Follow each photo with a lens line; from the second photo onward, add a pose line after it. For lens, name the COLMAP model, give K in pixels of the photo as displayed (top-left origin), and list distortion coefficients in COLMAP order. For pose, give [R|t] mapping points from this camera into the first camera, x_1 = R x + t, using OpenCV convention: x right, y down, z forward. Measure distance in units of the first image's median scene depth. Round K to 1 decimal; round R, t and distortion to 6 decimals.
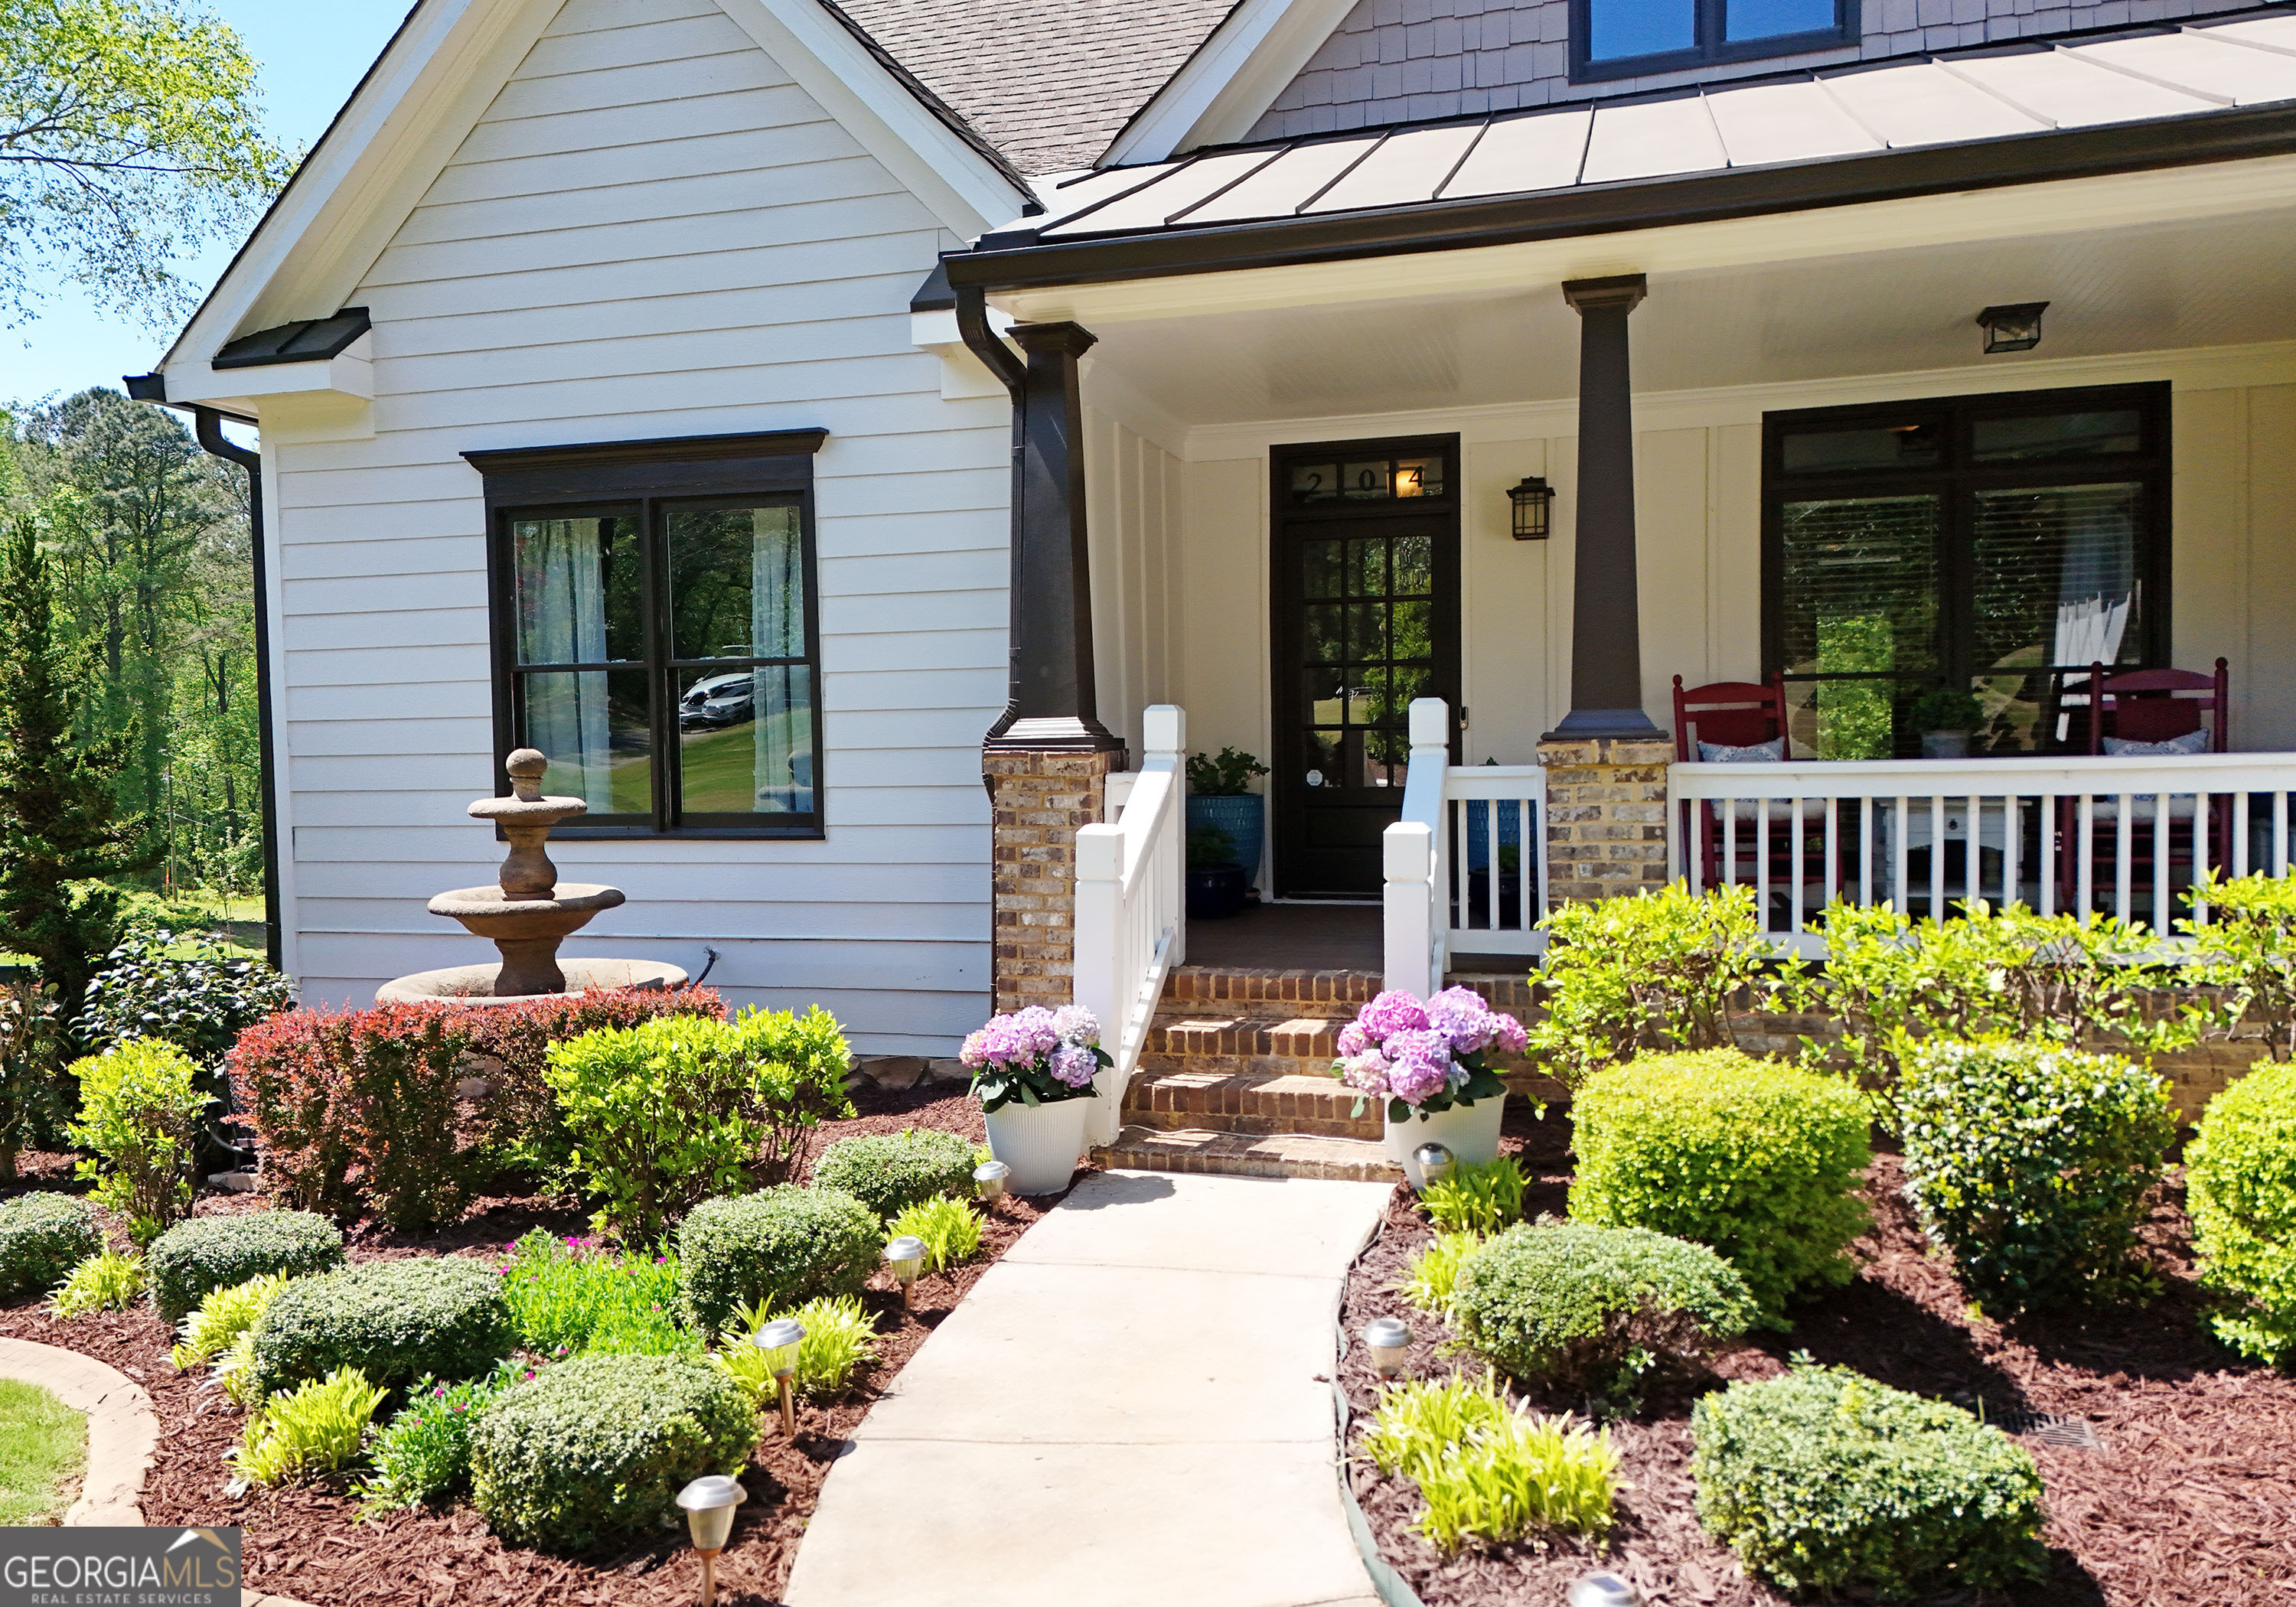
lens RADIAL K [[1681.7, 0, 1155.1], [0, 1681.7, 800.4], [0, 0, 1]] dist [0.079933, -0.065926]
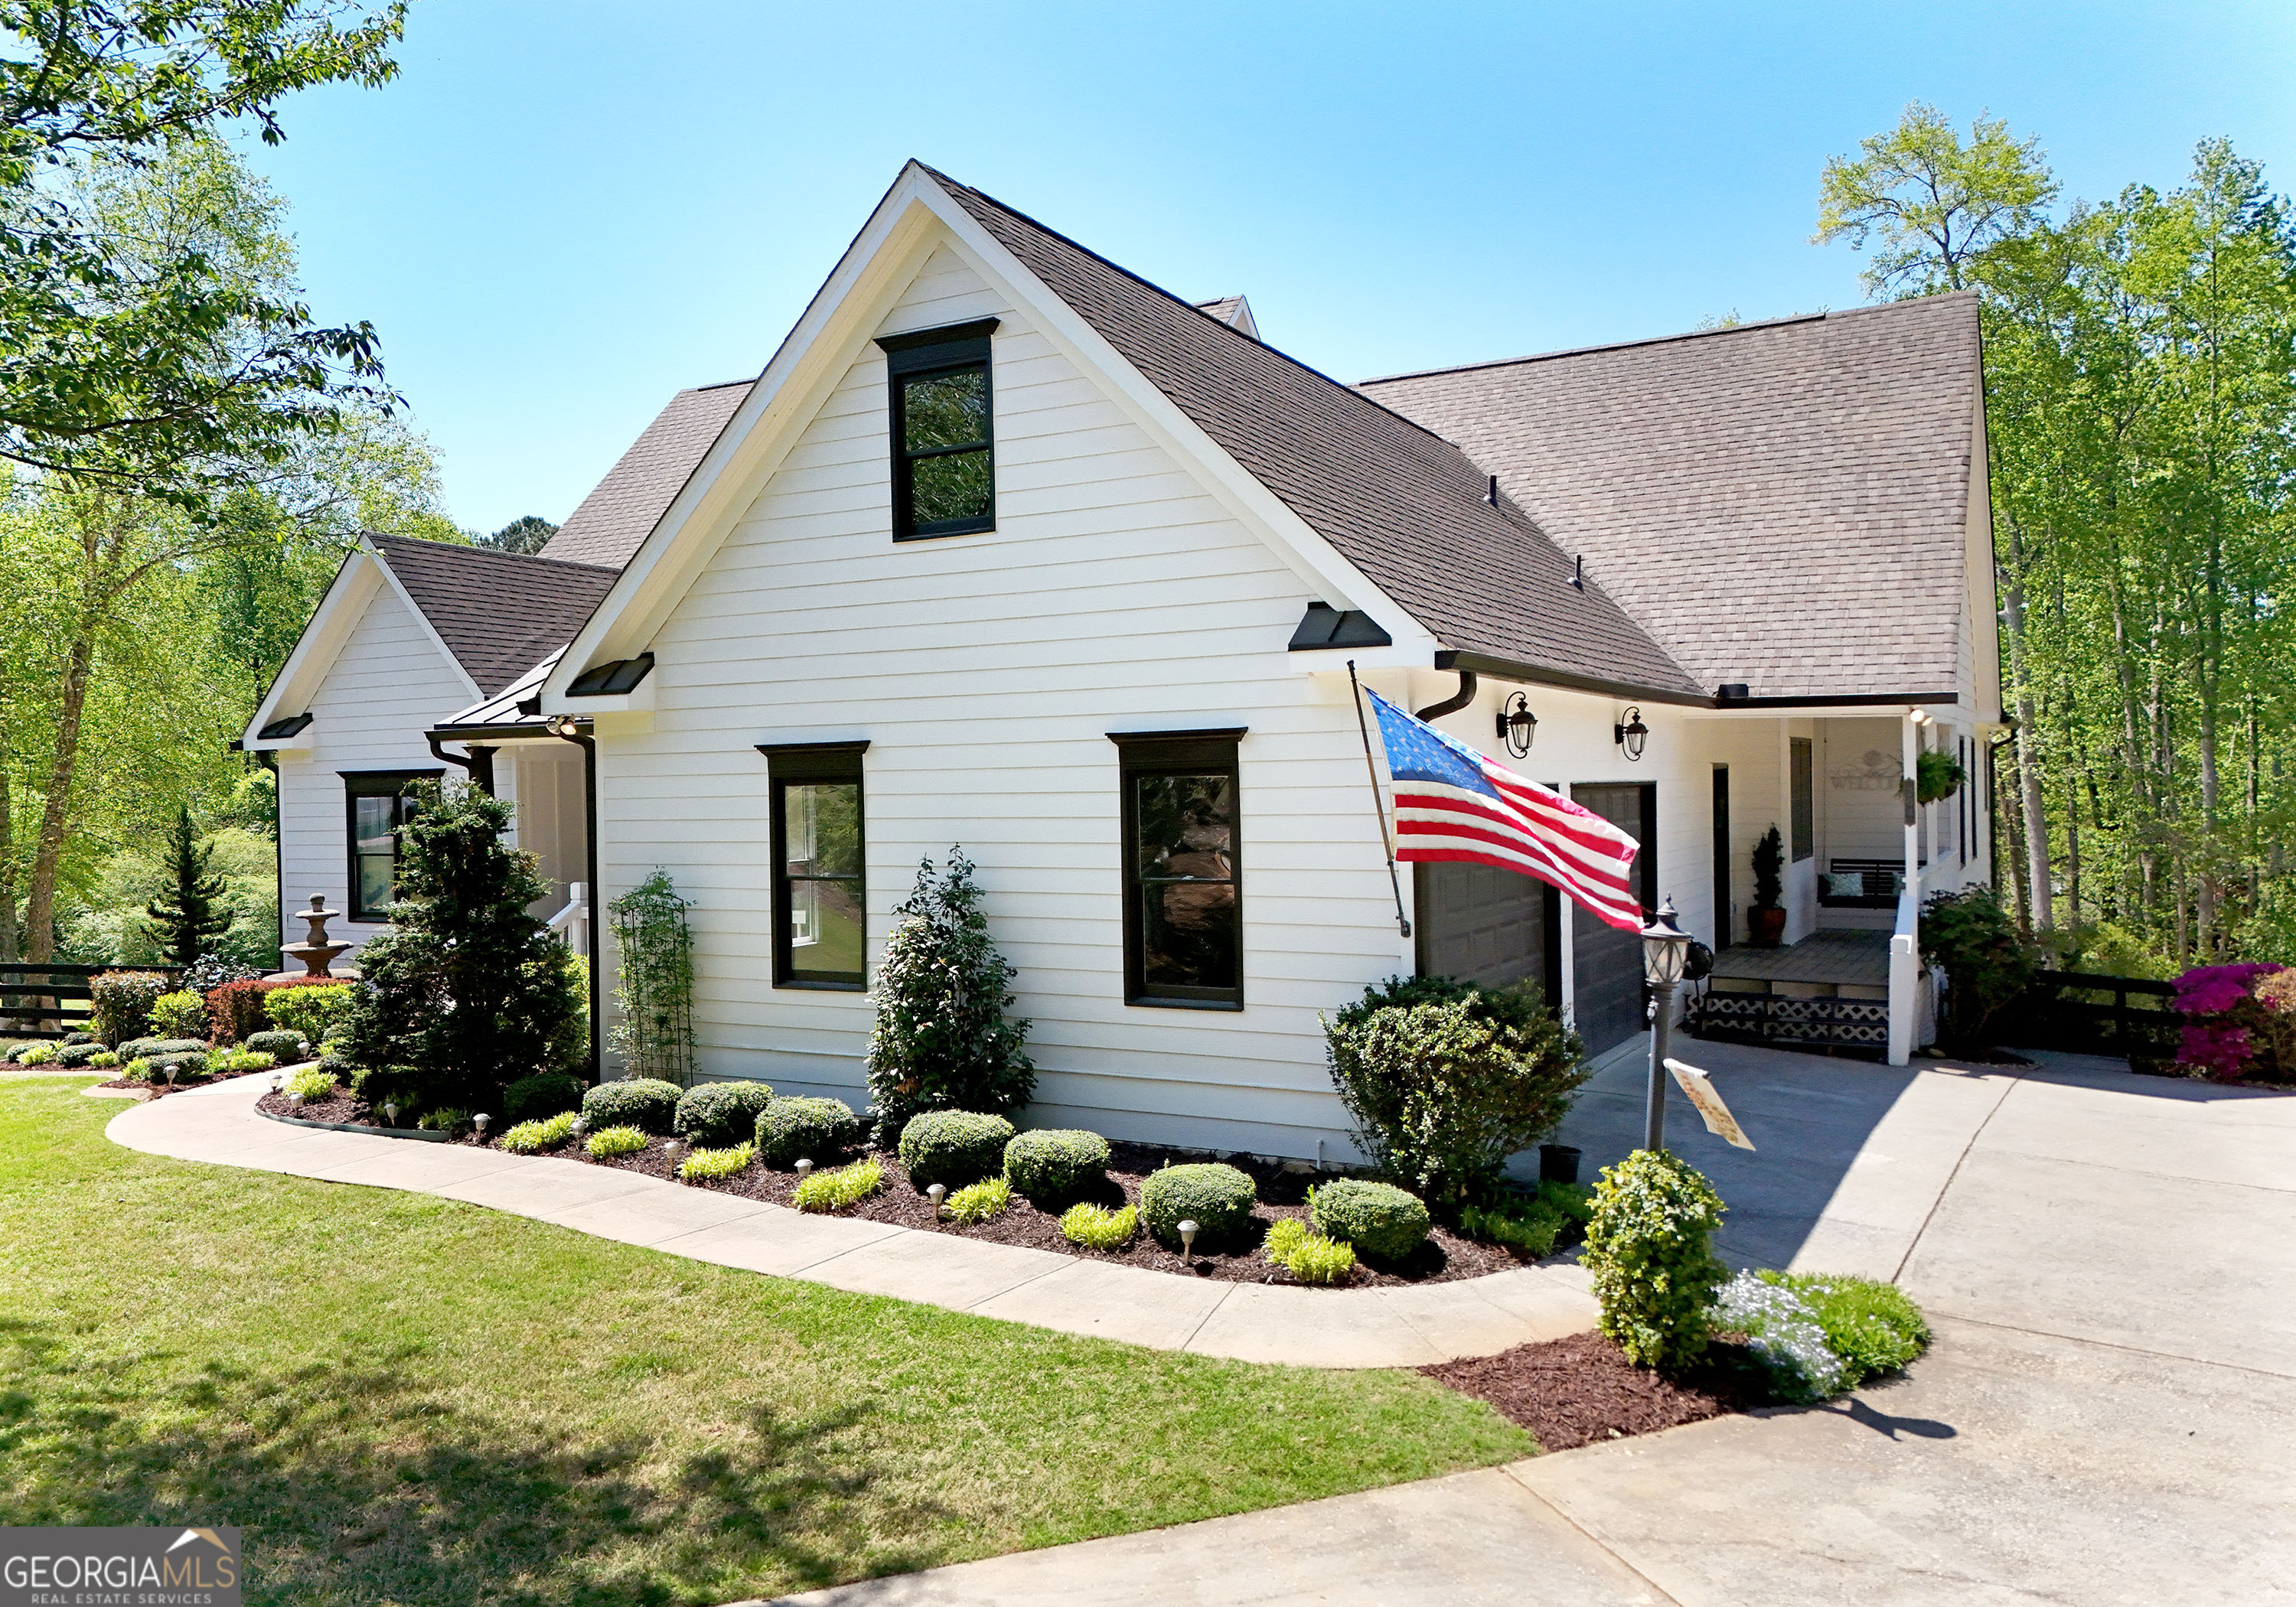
lens RADIAL K [[1705.2, 0, 1153.8], [0, 1705.2, 818.6], [0, 0, 1]] dist [0.094695, -0.072415]
pose [[0.971984, 0.008636, -0.234889, 1.481668], [-0.013077, 0.999764, -0.017356, -0.110077], [0.234684, 0.019941, 0.971867, -1.319997]]
